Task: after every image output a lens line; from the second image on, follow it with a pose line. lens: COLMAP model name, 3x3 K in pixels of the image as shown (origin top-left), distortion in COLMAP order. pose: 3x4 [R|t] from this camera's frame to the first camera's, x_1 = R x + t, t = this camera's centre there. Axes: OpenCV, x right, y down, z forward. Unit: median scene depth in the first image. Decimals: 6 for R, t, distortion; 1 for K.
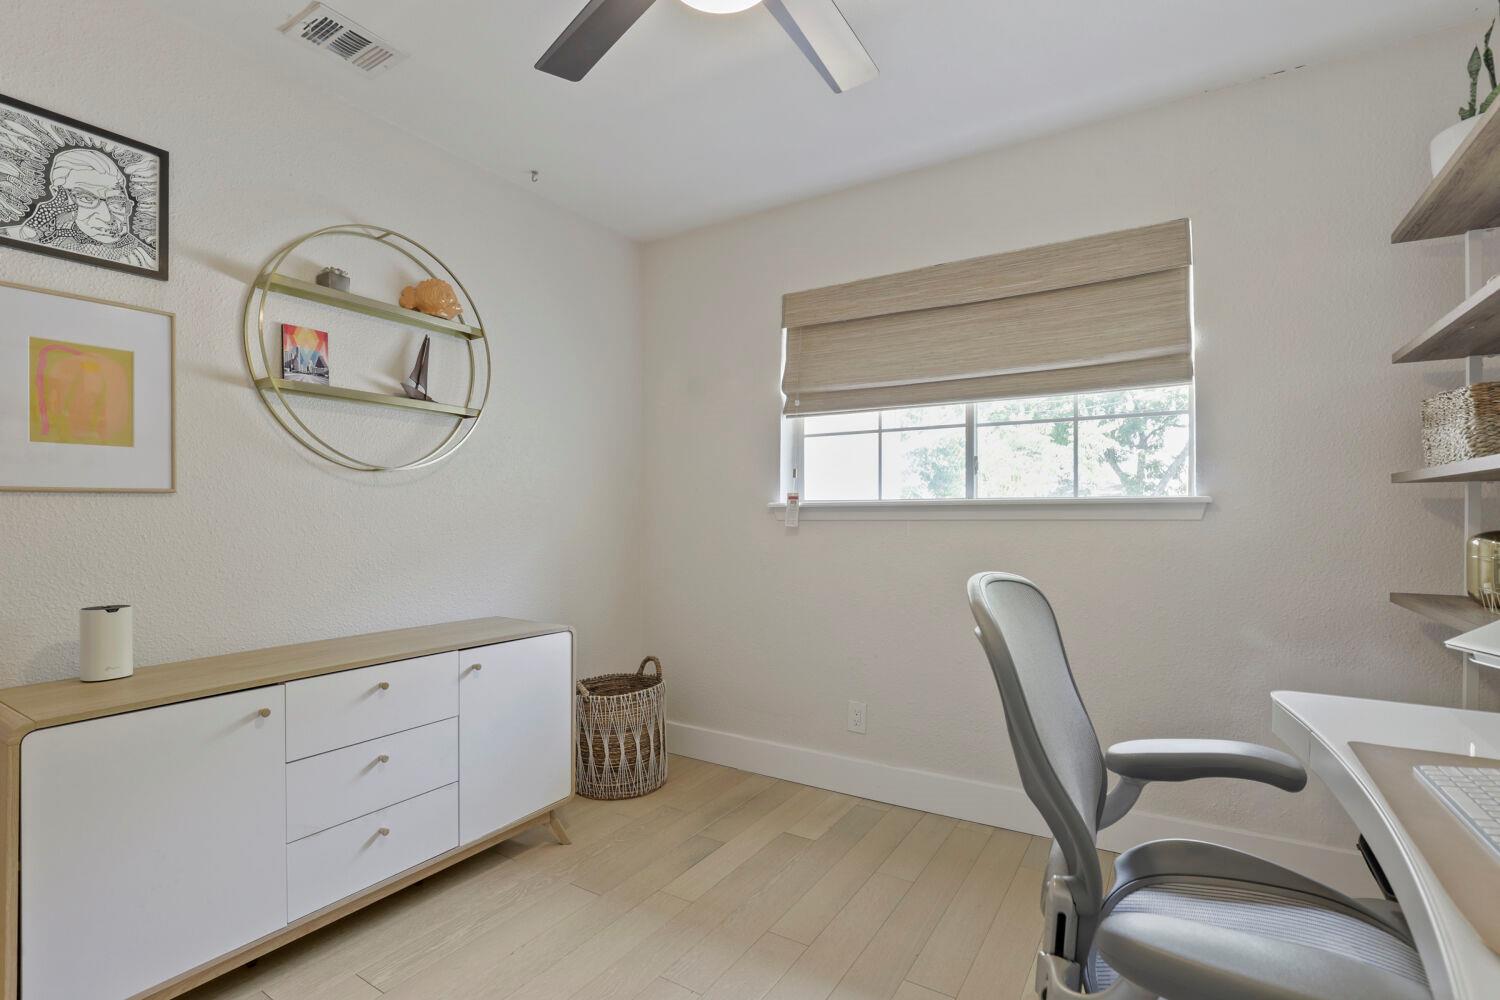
lens RADIAL K [[701.9, 0, 752.4], [0, 701.9, 513.2], [0, 0, 1]] dist [-0.029227, 0.007879]
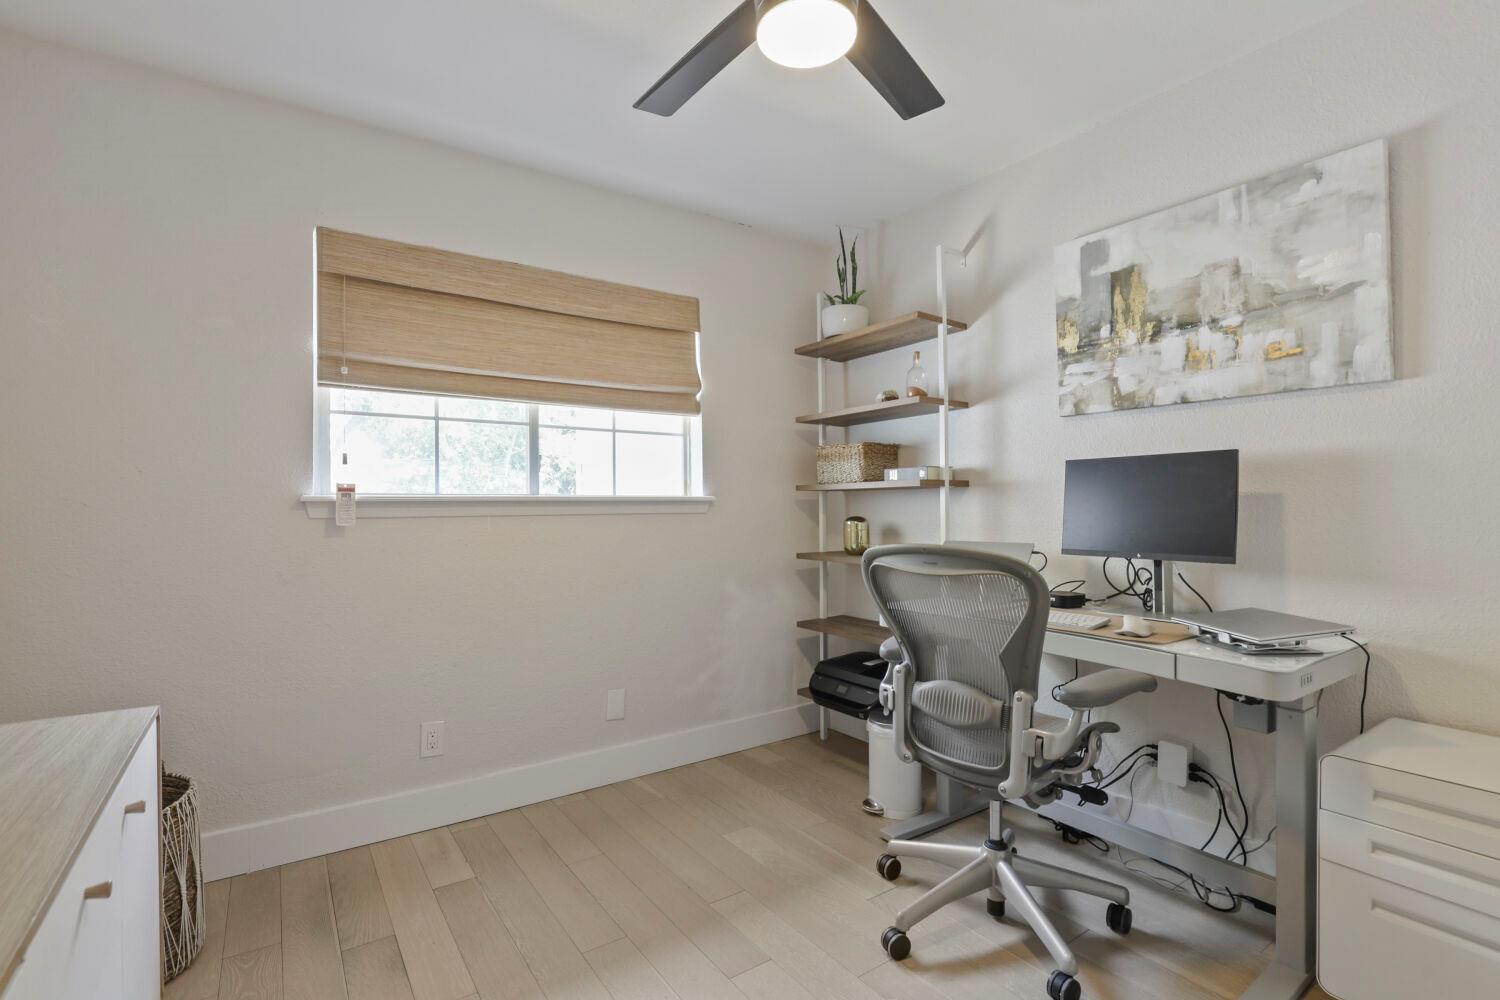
lens RADIAL K [[701.9, 0, 752.5], [0, 701.9, 505.3], [0, 0, 1]] dist [-0.029227, 0.007879]
pose [[0.371896, 0.002904, 0.928270, -0.543760], [0.003583, 0.999983, -0.004564, 0.000723], [-0.928268, 0.005024, 0.371879, 0.308348]]
